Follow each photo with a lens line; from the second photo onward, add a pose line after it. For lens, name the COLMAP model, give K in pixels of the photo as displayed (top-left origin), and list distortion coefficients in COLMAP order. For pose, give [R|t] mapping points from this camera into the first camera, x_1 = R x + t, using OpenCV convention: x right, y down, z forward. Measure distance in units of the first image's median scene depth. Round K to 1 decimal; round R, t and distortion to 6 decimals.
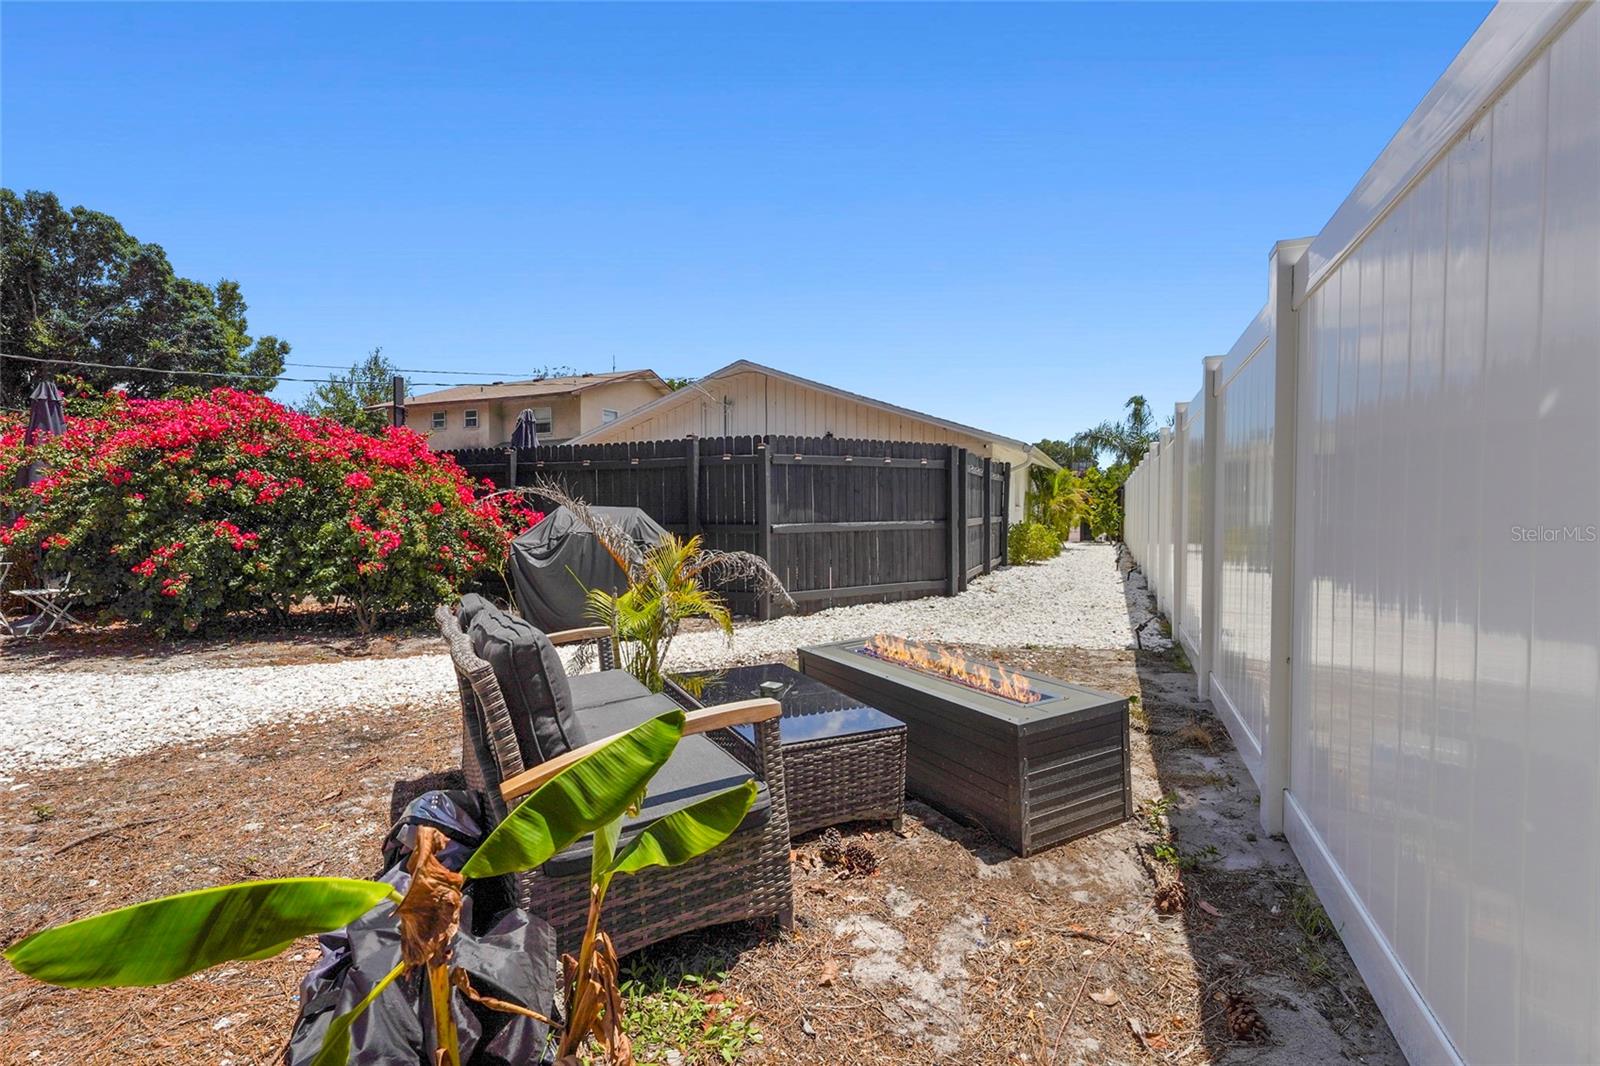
lens RADIAL K [[705.6, 0, 800.0], [0, 705.6, 533.0], [0, 0, 1]] dist [-0.019485, -0.000725]
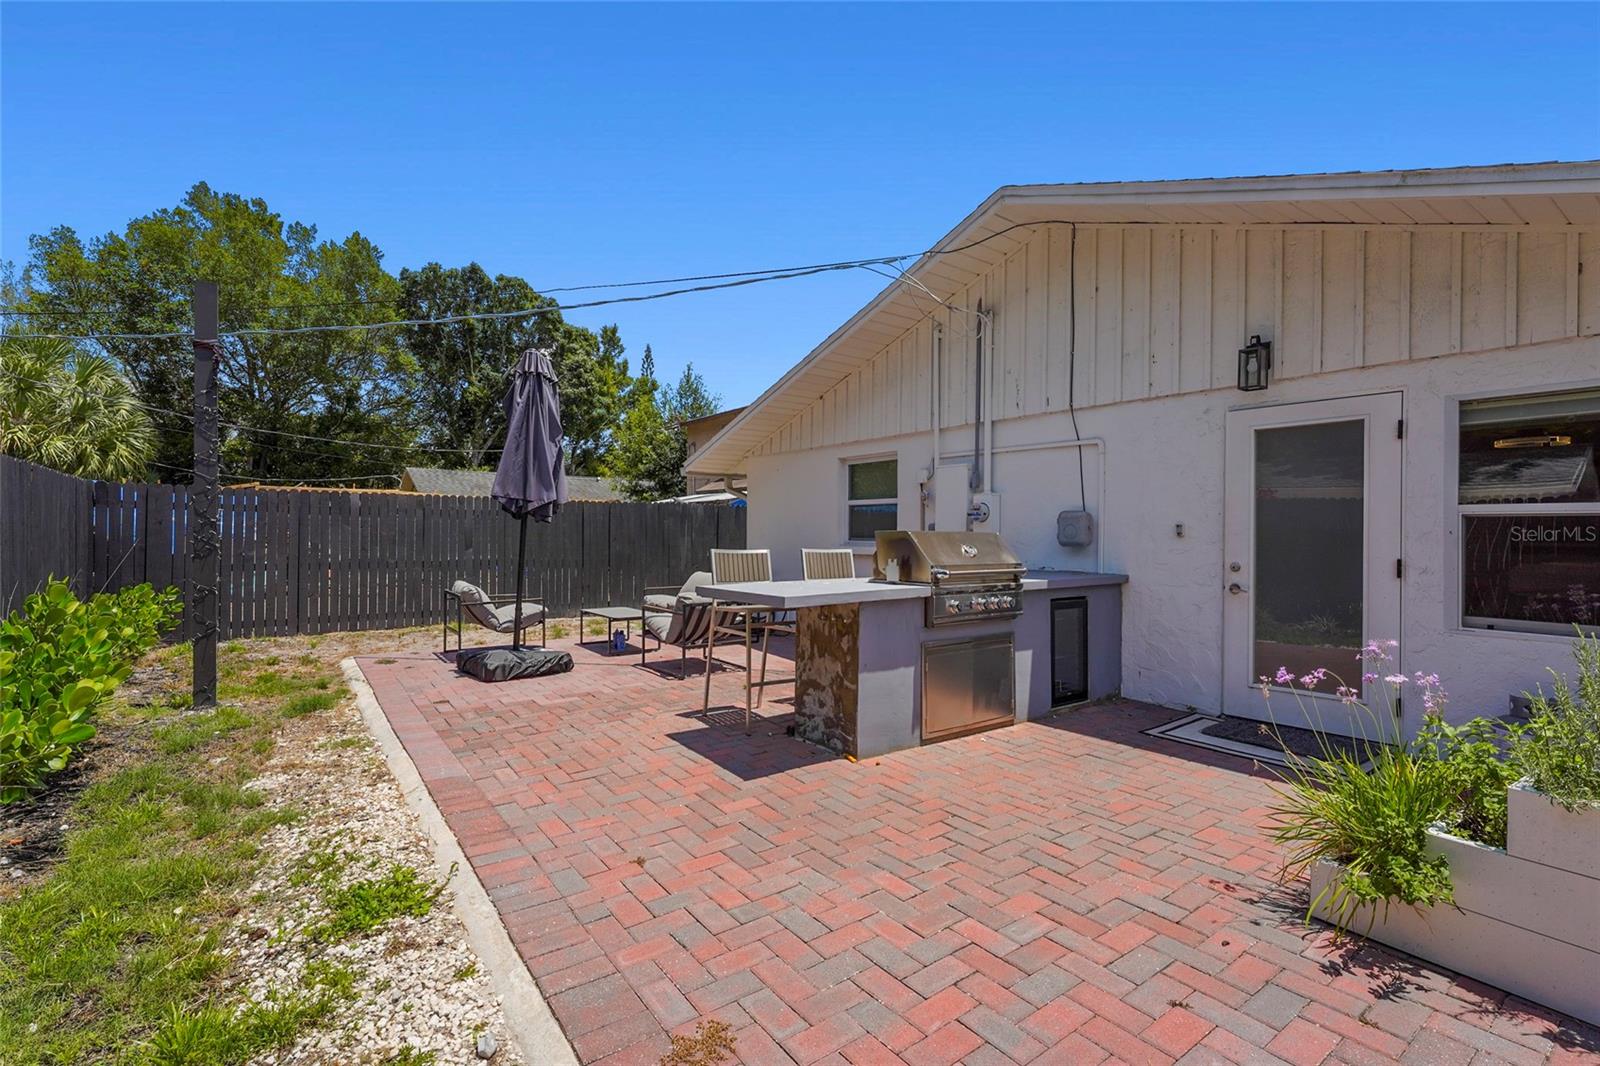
lens RADIAL K [[718.6, 0, 801.8], [0, 718.6, 532.5], [0, 0, 1]] dist [-0.000121, -0.000293]
pose [[0.863092, 0.008772, -0.504970, 0.009997], [-0.029965, 0.998977, -0.033863, -0.011749], [0.504157, 0.044358, 0.862472, 0.222689]]
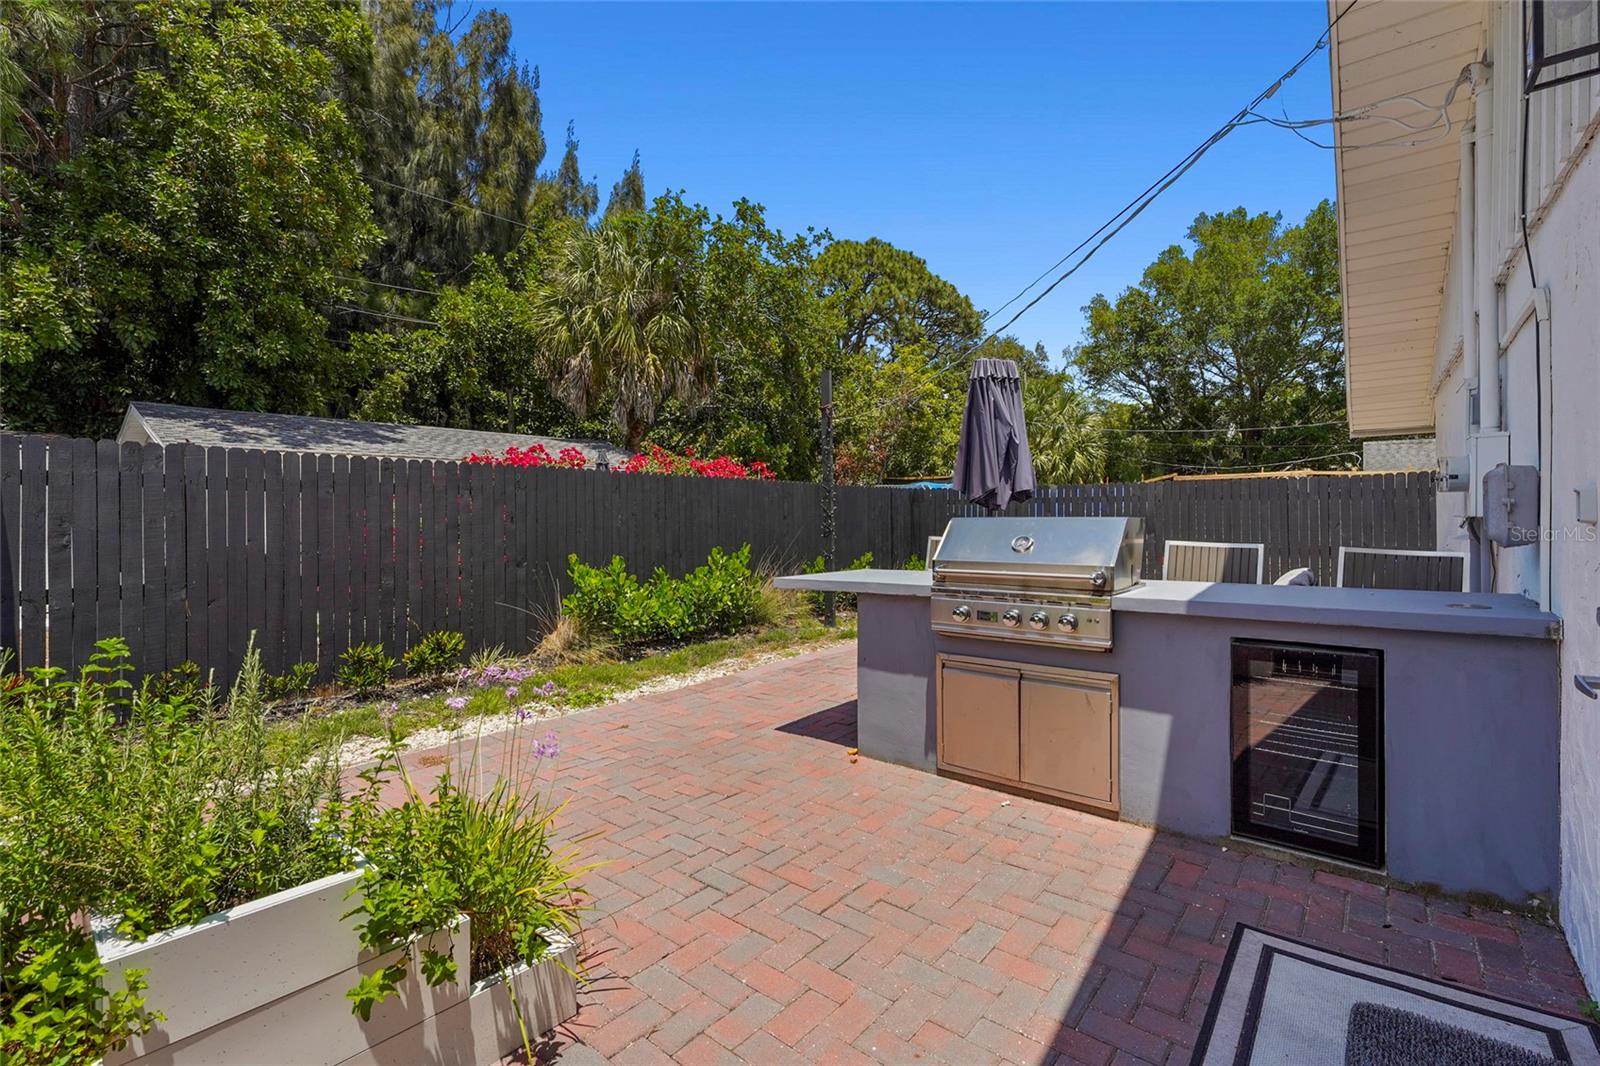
lens RADIAL K [[718.6, 0, 801.8], [0, 718.6, 532.5], [0, 0, 1]] dist [-0.000121, -0.000293]
pose [[-0.274663, 0.024907, -0.961218, 0.076562], [-0.026365, 0.999093, 0.033422, -0.018384], [0.961179, 0.034523, -0.273758, 0.364464]]
